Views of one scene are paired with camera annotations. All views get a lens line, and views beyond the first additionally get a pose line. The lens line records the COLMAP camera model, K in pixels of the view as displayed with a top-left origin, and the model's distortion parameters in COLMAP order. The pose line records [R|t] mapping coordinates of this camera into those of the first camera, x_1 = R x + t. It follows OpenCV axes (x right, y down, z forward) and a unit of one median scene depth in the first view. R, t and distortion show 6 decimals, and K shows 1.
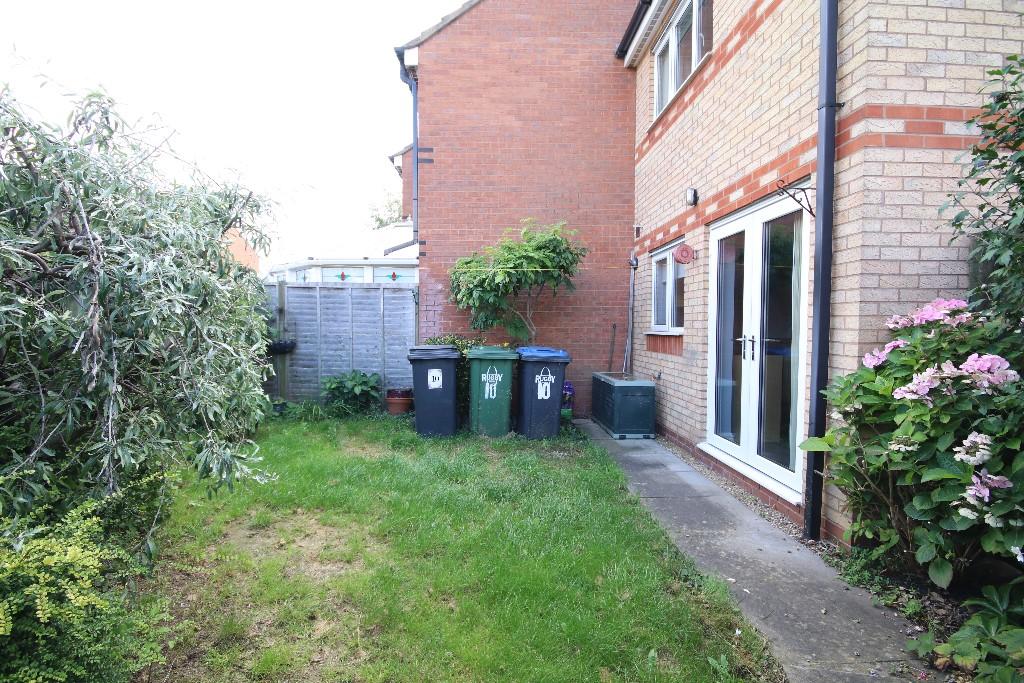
lens RADIAL K [[480.4, 0, 513.0], [0, 480.4, 337.8], [0, 0, 1]] dist [0.004945, -0.006150]
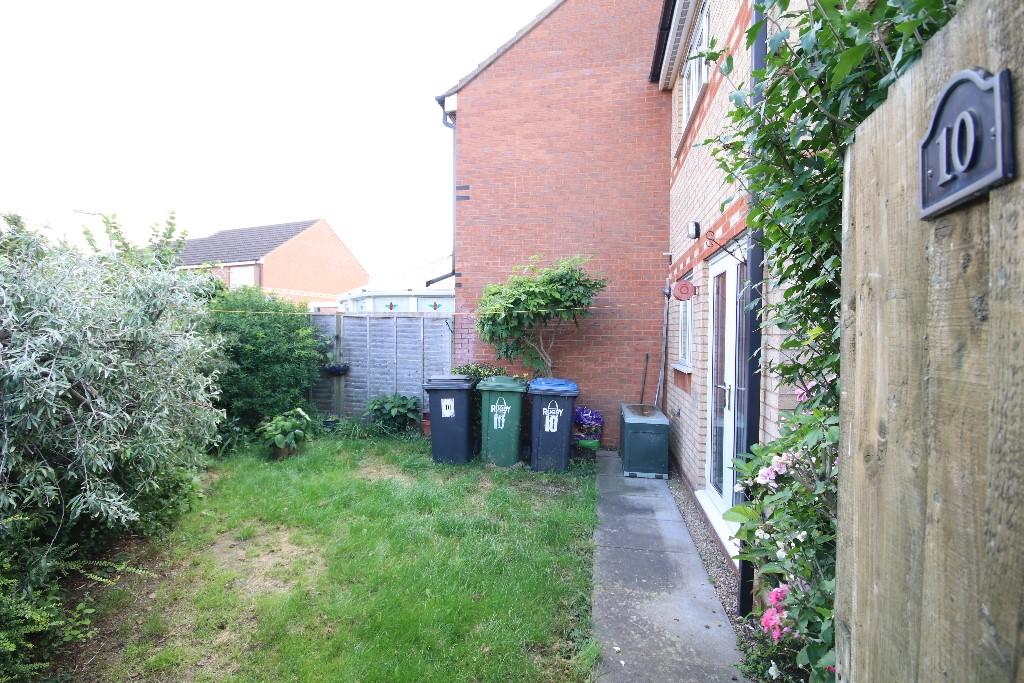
lens RADIAL K [[480.4, 0, 506.3], [0, 480.4, 338.5], [0, 0, 1]] dist [0.004945, -0.006150]
pose [[0.973197, 0.009654, -0.229771, 0.162636], [-0.014514, 0.999705, -0.019471, -0.038071], [0.229515, 0.022284, 0.973050, -0.007496]]
